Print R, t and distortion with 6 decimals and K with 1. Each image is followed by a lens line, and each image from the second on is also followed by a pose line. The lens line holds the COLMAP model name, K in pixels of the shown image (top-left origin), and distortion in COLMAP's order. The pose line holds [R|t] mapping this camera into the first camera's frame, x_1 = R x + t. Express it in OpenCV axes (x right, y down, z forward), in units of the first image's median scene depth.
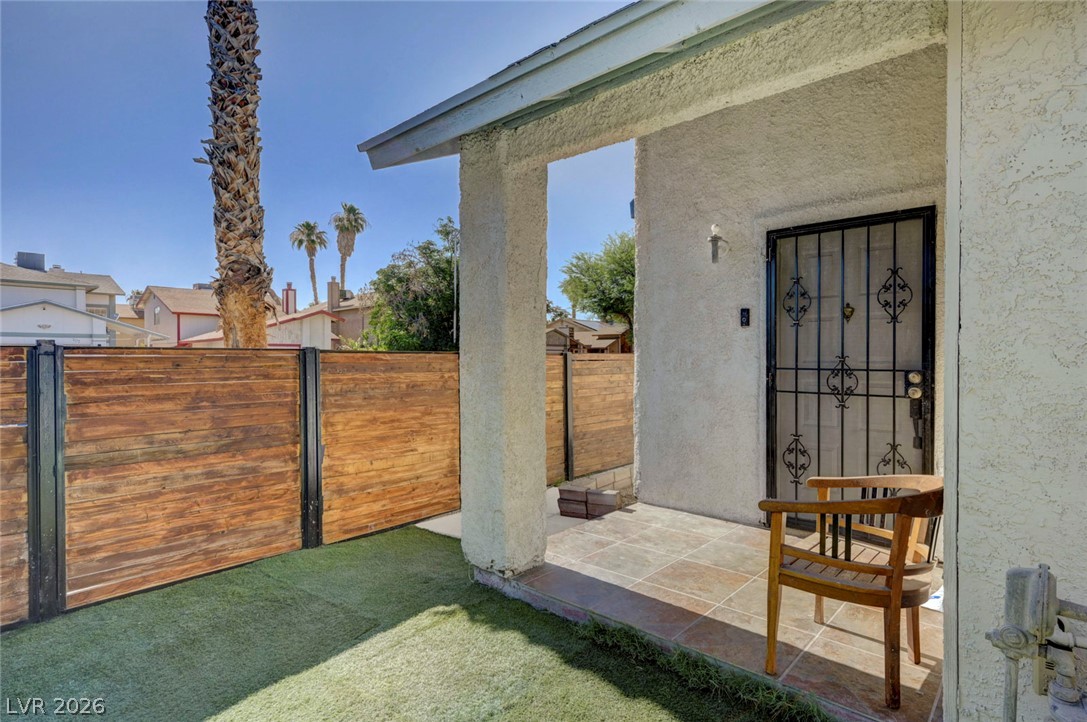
lens RADIAL K [[536.1, 0, 543.5], [0, 536.1, 361.0], [0, 0, 1]] dist [0.001043, 0.000063]
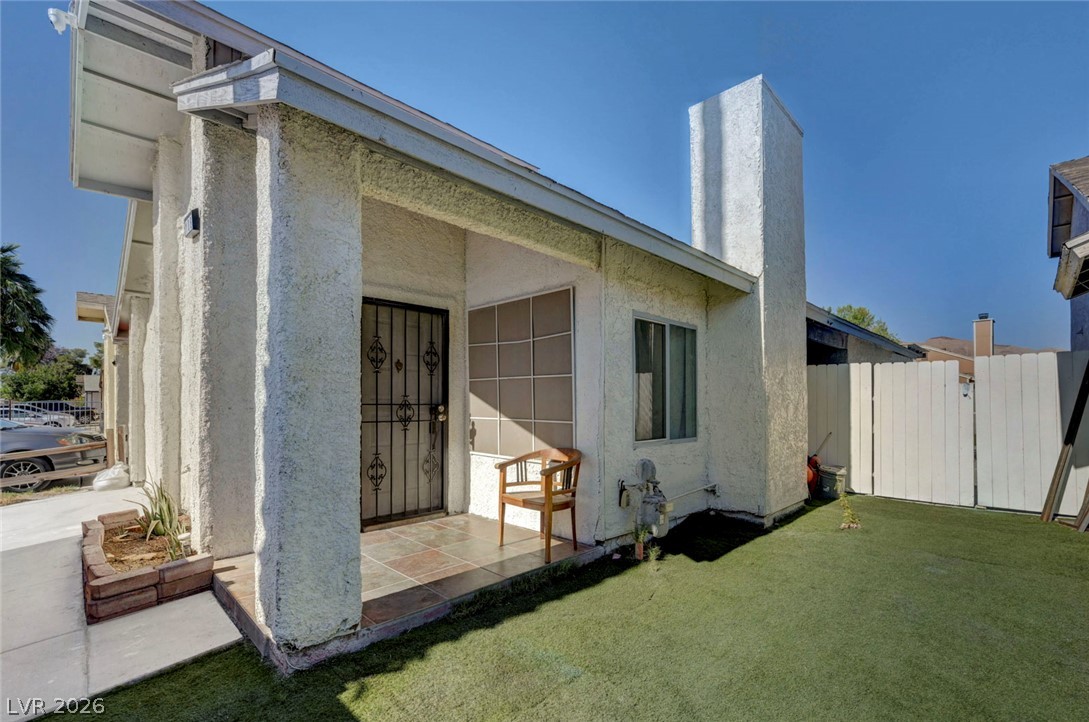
lens RADIAL K [[483.9, 0, 548.0], [0, 483.9, 402.7], [0, 0, 1]] dist [-0.000559, -0.000147]
pose [[0.044011, 0.003687, 0.999024, -0.768309], [0.007705, 0.999962, -0.004030, 0.019772], [-0.999001, 0.007875, 0.043981, 0.556378]]
